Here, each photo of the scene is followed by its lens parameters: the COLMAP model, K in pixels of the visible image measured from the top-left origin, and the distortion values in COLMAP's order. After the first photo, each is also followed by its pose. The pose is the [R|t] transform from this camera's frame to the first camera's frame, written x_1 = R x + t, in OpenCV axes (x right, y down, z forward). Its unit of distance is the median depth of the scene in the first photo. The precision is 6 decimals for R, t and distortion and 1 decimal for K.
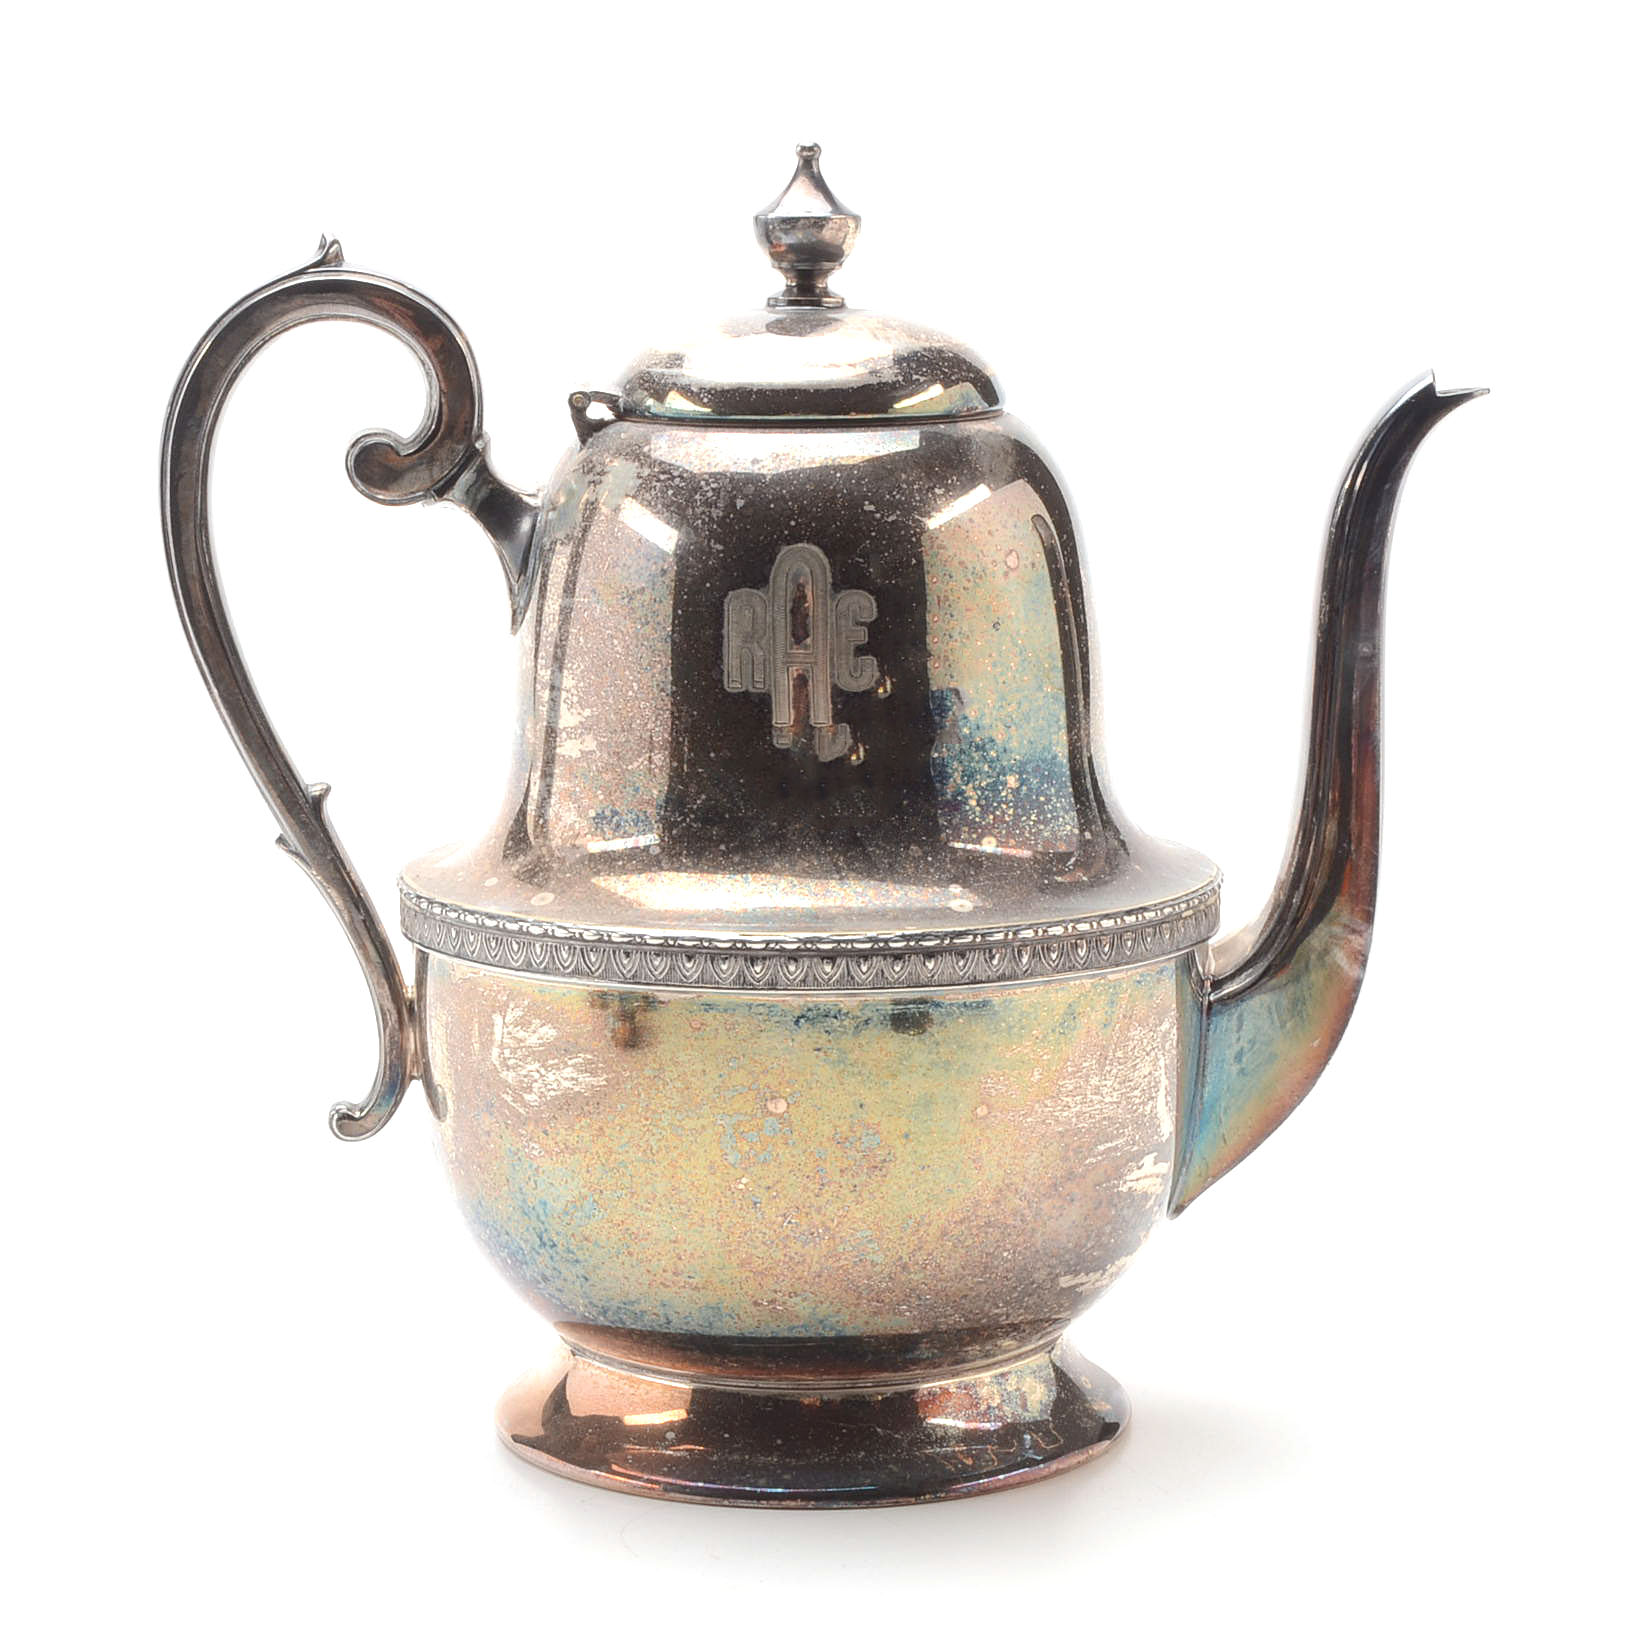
lens RADIAL K [[4735.2, 0, 816.0], [0, 4735.2, 816.0], [0, 0, 1]] dist [-0.004094, 0.462634]
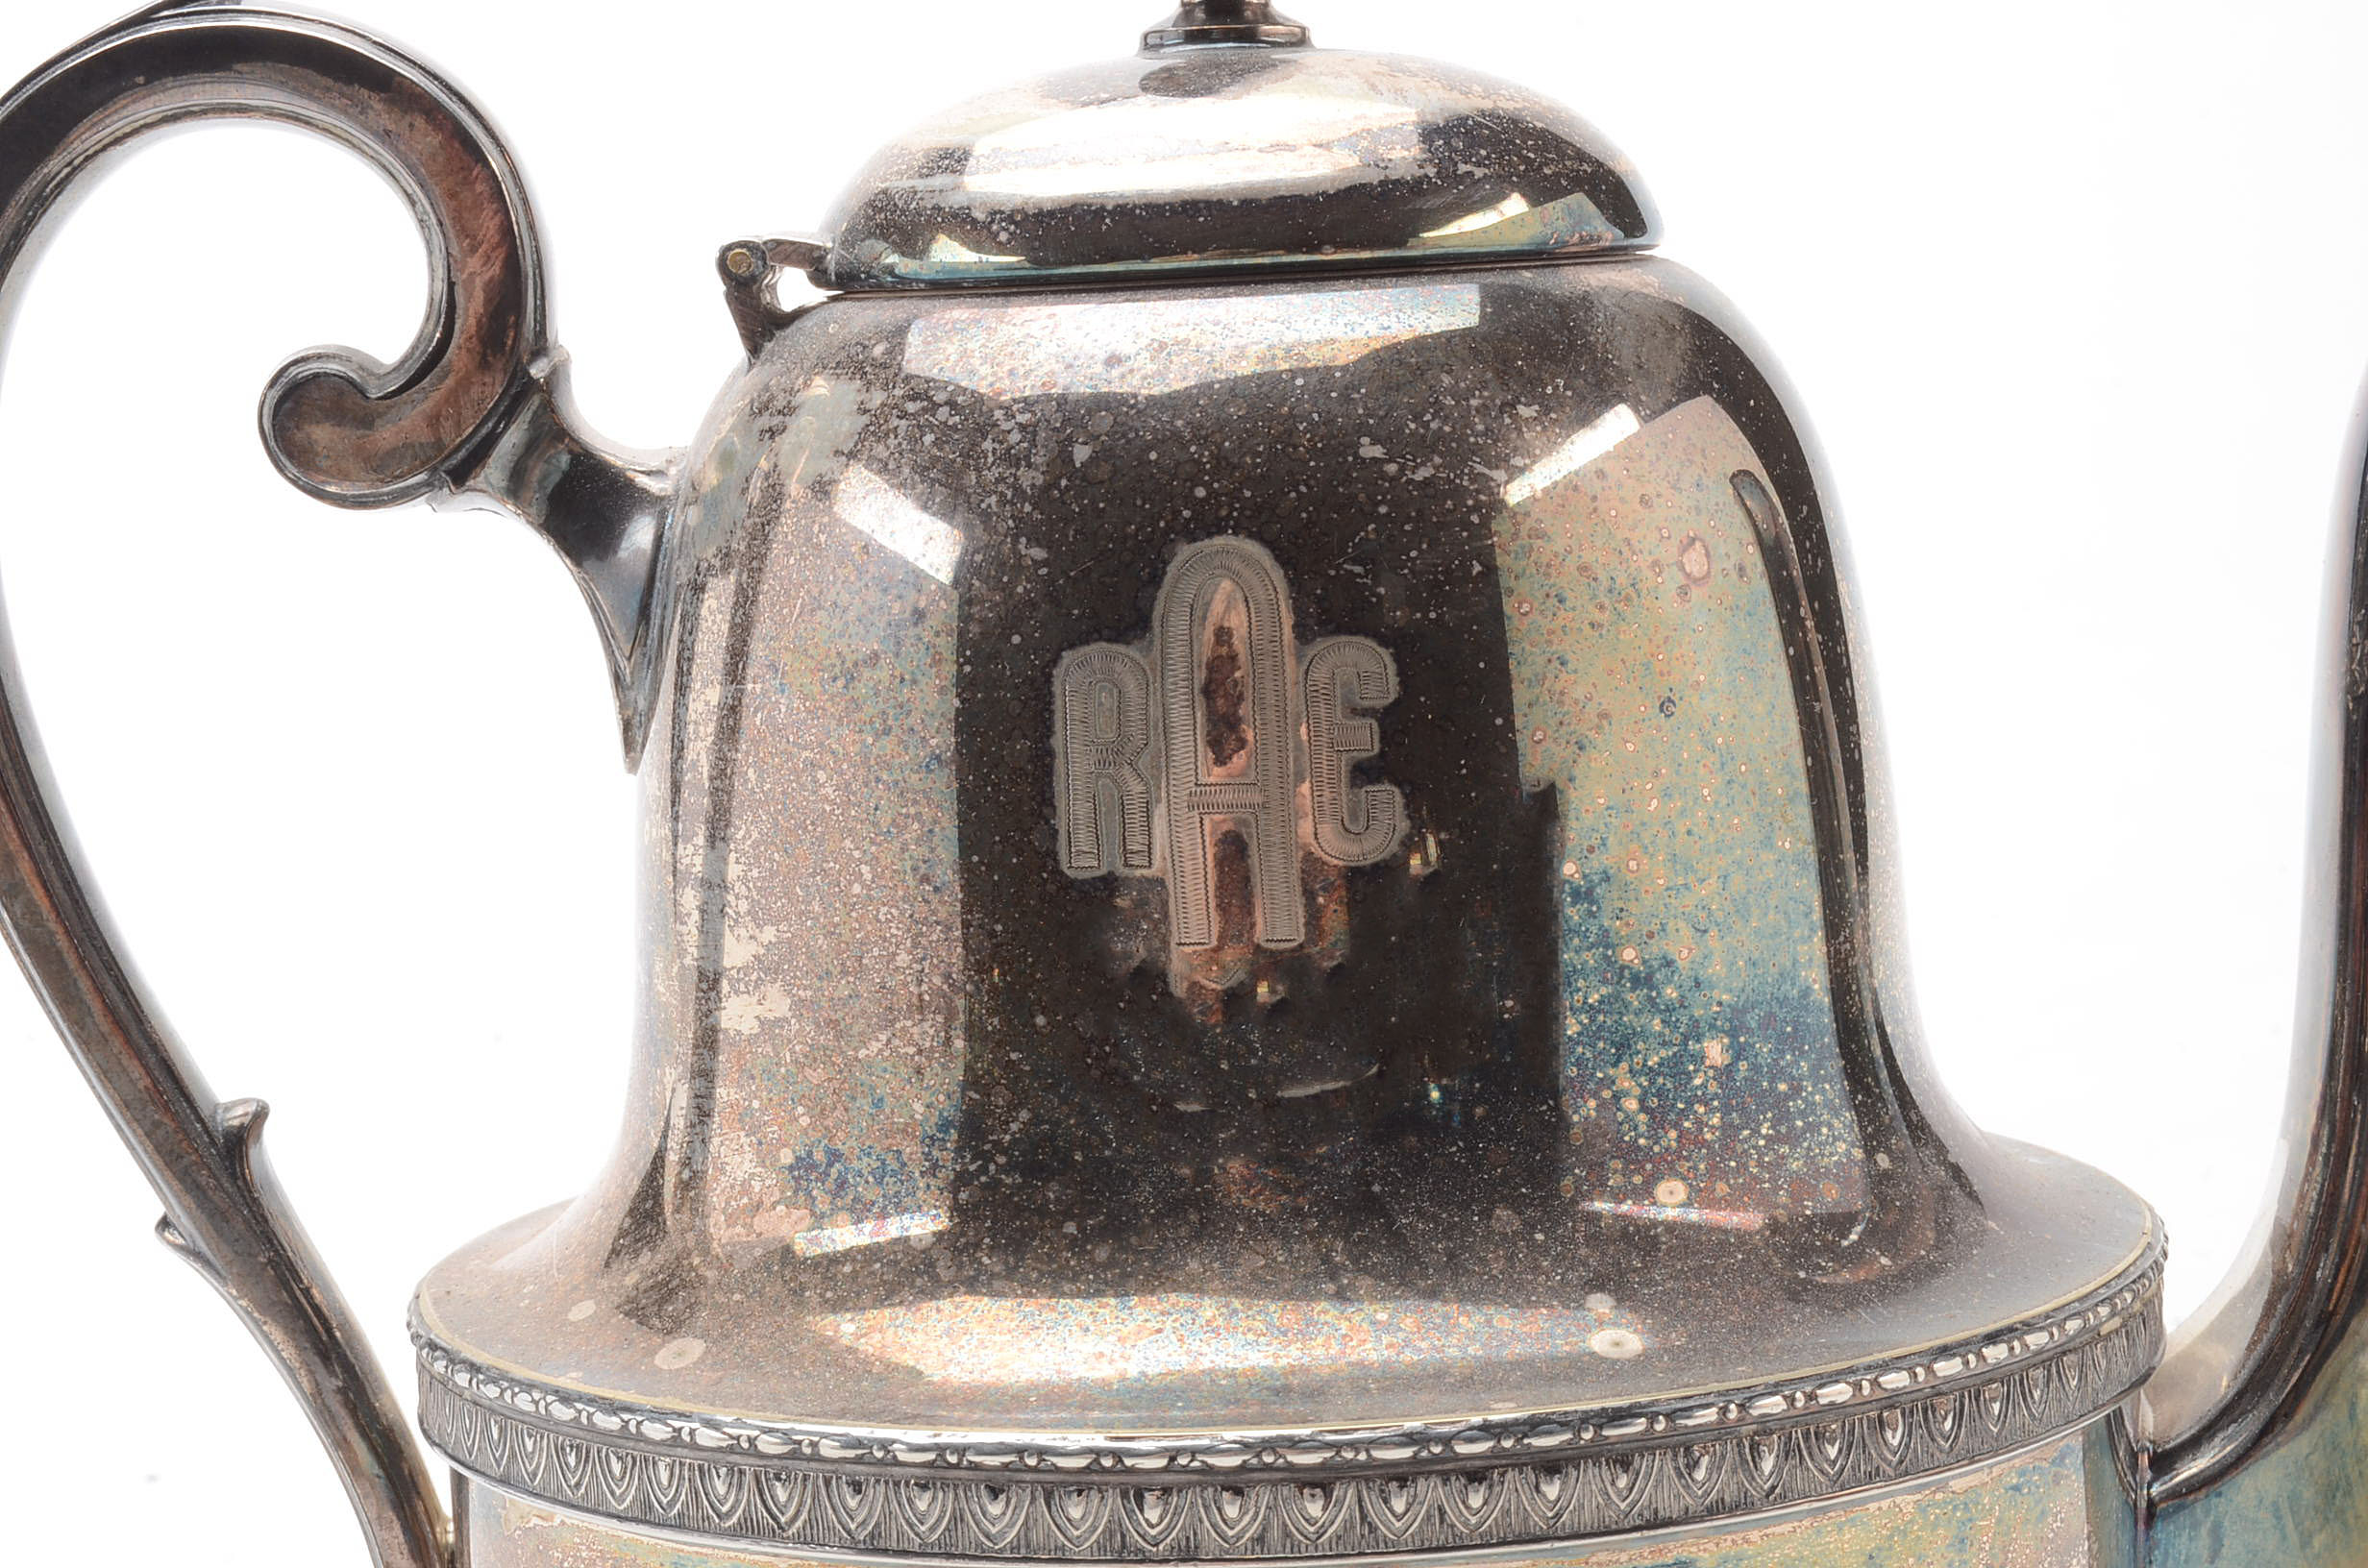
lens RADIAL K [[5400.8, 0, 1184.0], [0, 5400.8, 784.0], [0, 0, 1]] dist [-0.031337, -0.178067]
pose [[0.998595, -0.039129, -0.035737, 0.010406], [0.037620, 0.998411, -0.041963, -0.013114], [0.037322, 0.040560, 0.998480, 0.486883]]
